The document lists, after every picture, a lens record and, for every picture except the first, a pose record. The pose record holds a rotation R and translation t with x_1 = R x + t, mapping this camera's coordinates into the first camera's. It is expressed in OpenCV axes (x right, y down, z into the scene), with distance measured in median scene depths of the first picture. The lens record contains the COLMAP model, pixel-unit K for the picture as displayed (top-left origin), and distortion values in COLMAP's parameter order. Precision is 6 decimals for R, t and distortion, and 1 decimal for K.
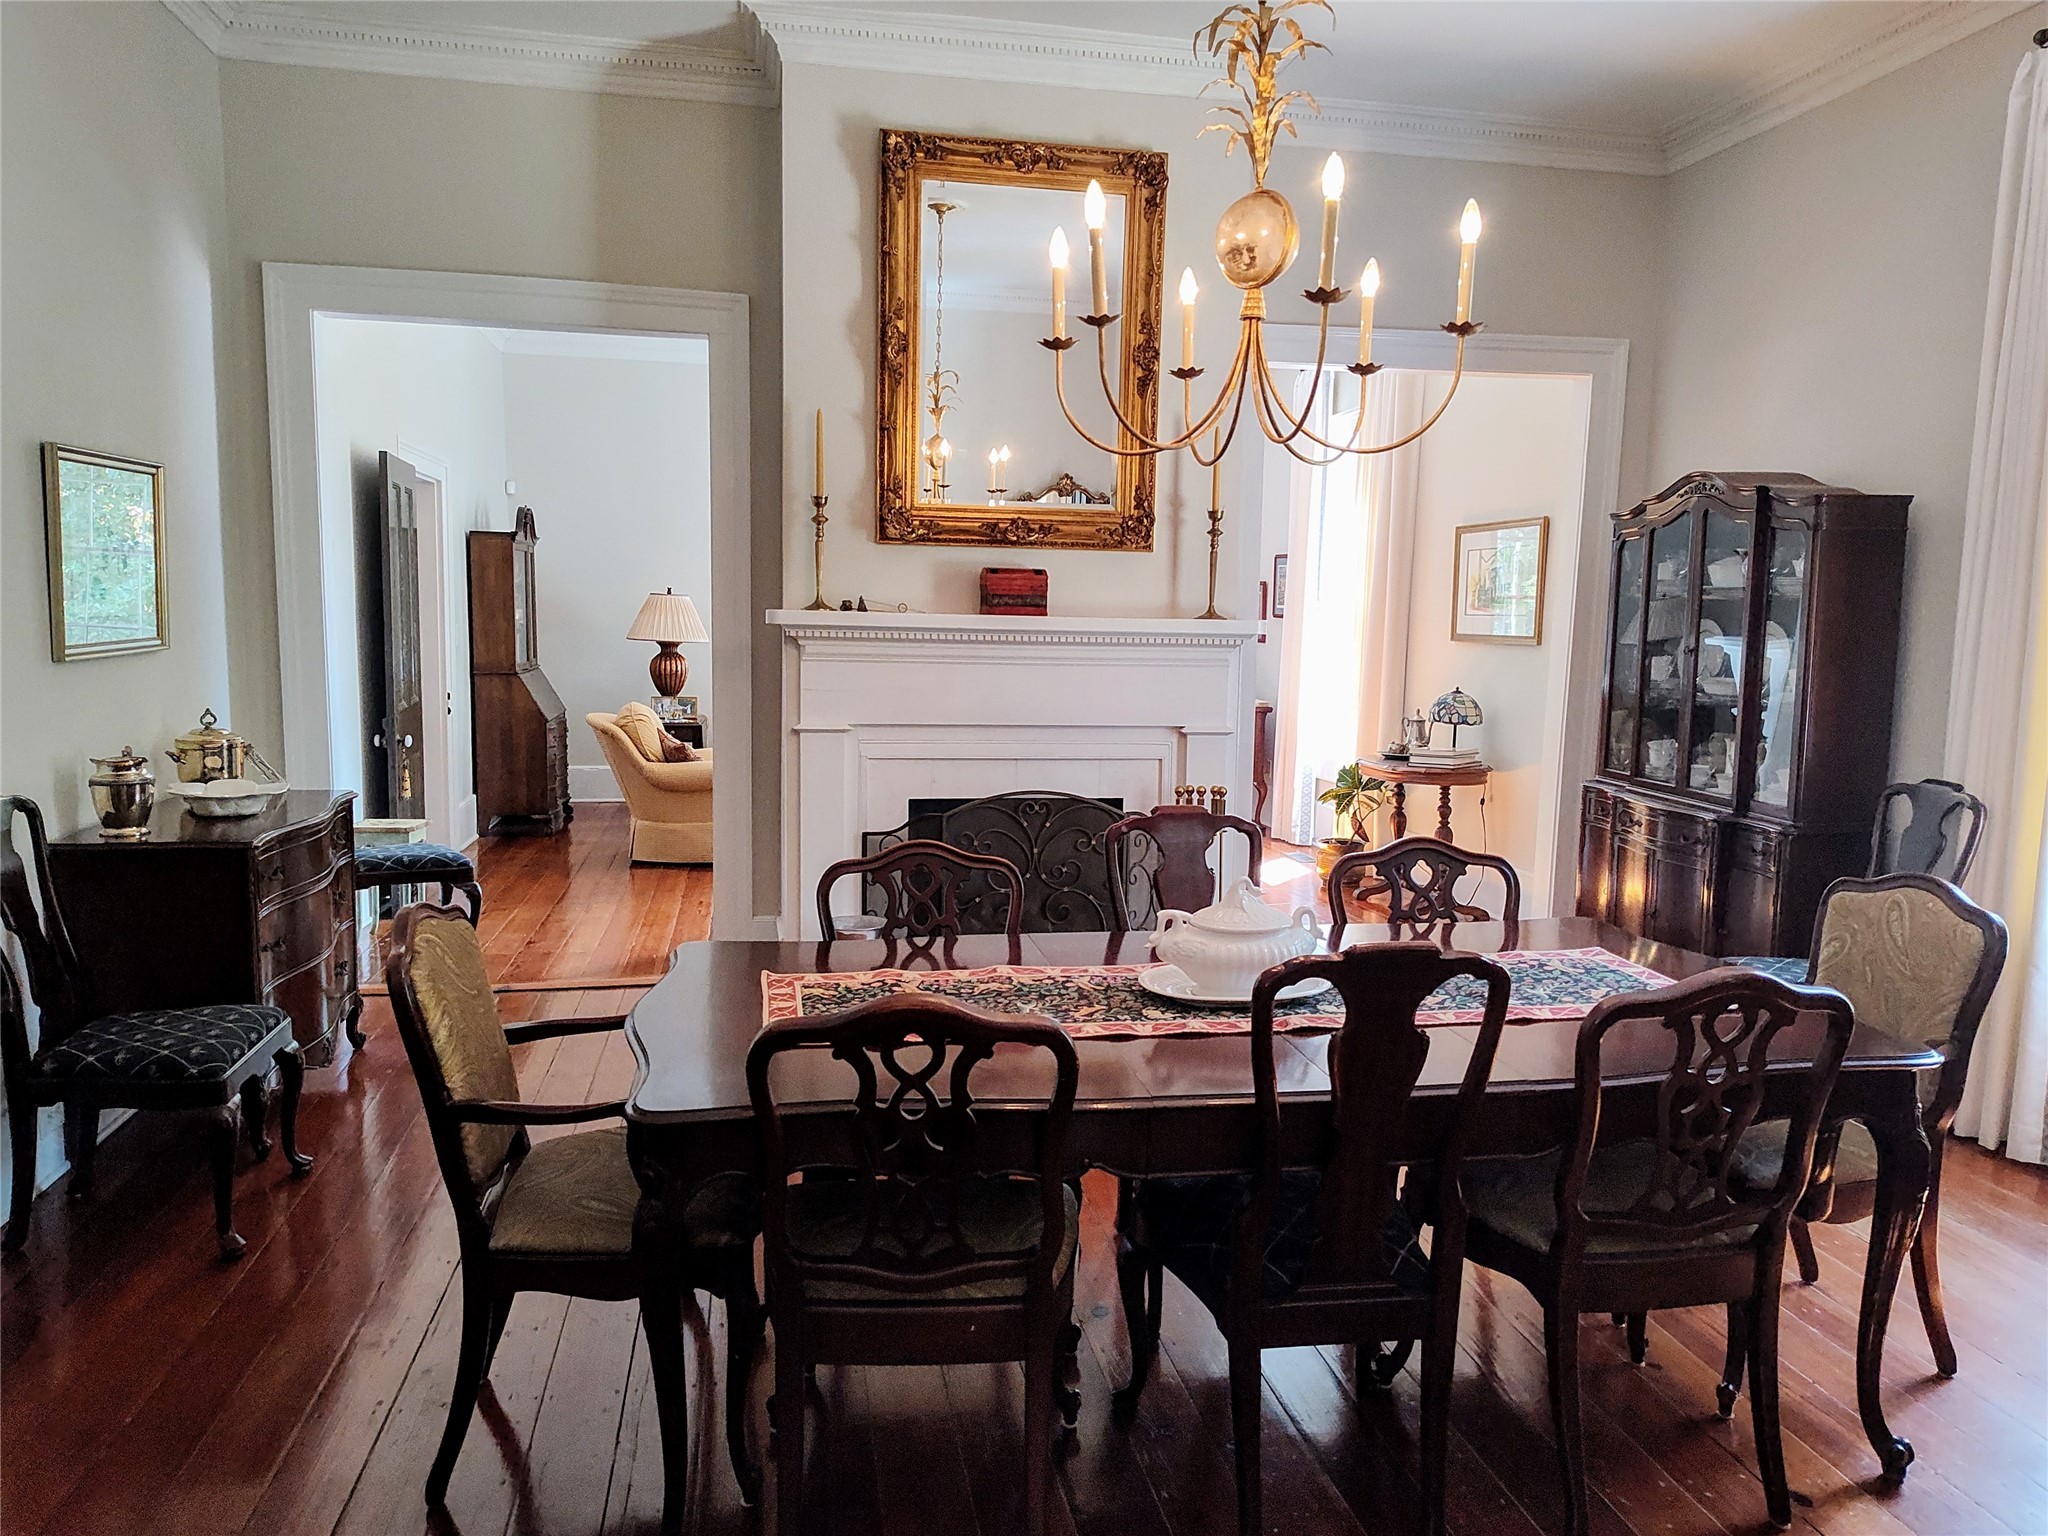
lens RADIAL K [[1399.0, 0, 1024.8], [0, 1399.0, 778.4], [0, 0, 1]] dist [0.081619, -0.122280]
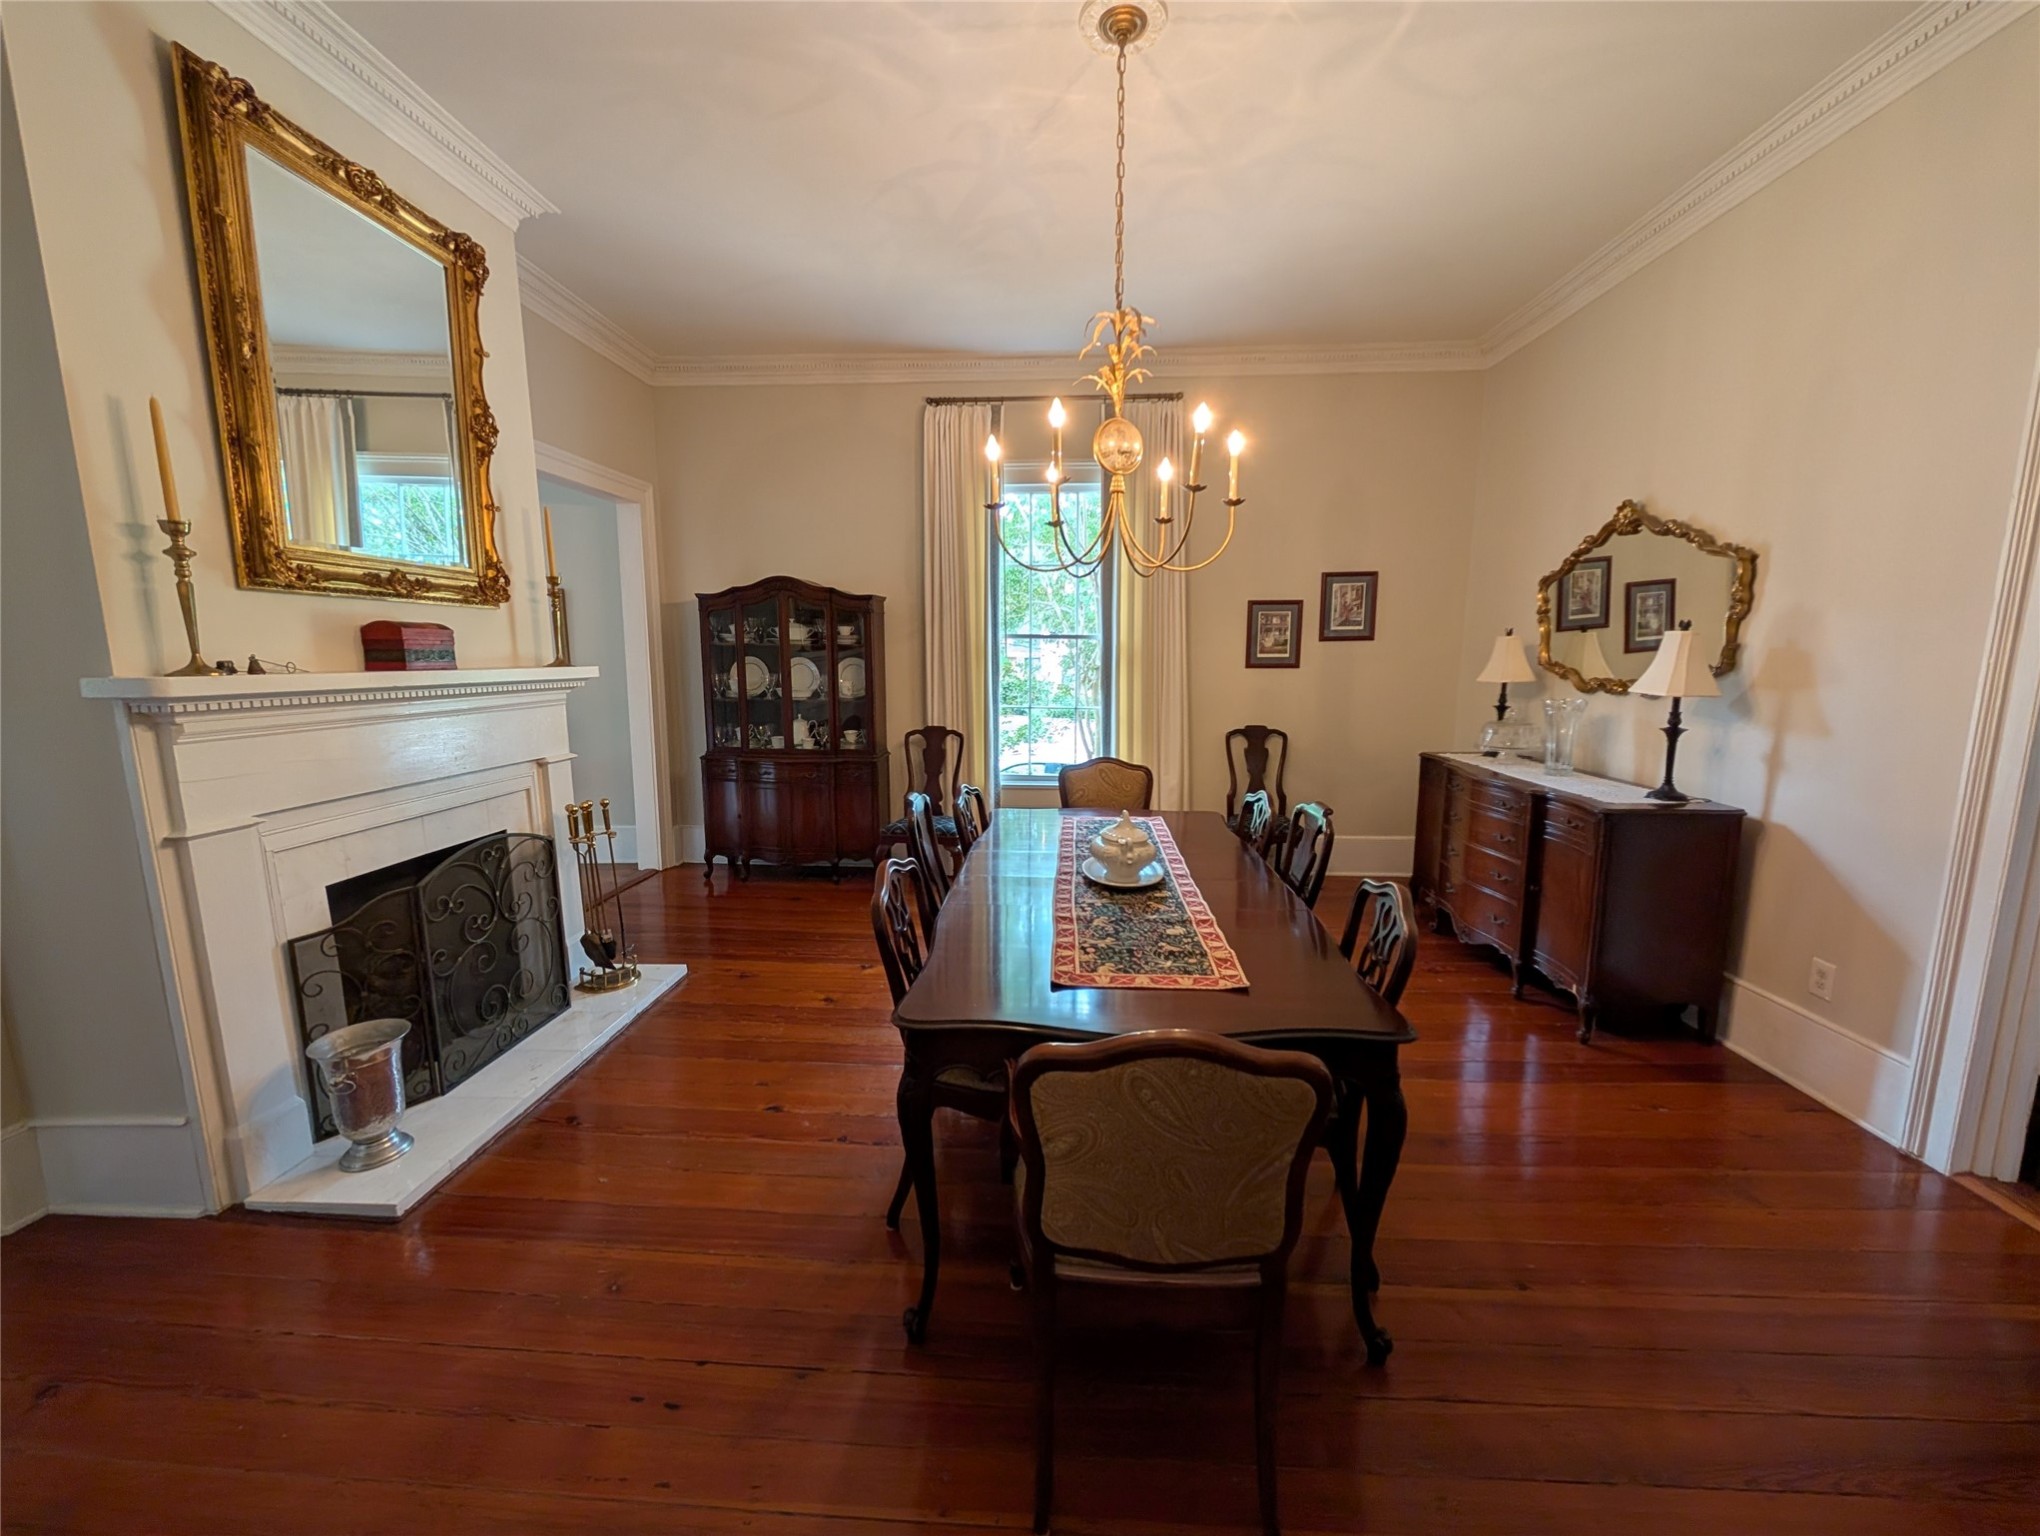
lens RADIAL K [[777.0, 0, 1021.9], [0, 777.0, 766.7], [0, 0, 1]] dist [0.001416, 0.000476]
pose [[0.240790, -0.162361, 0.956901, -0.445254], [0.121150, 0.983226, 0.136342, -0.075045], [-0.962986, 0.083099, 0.256422, 0.472404]]
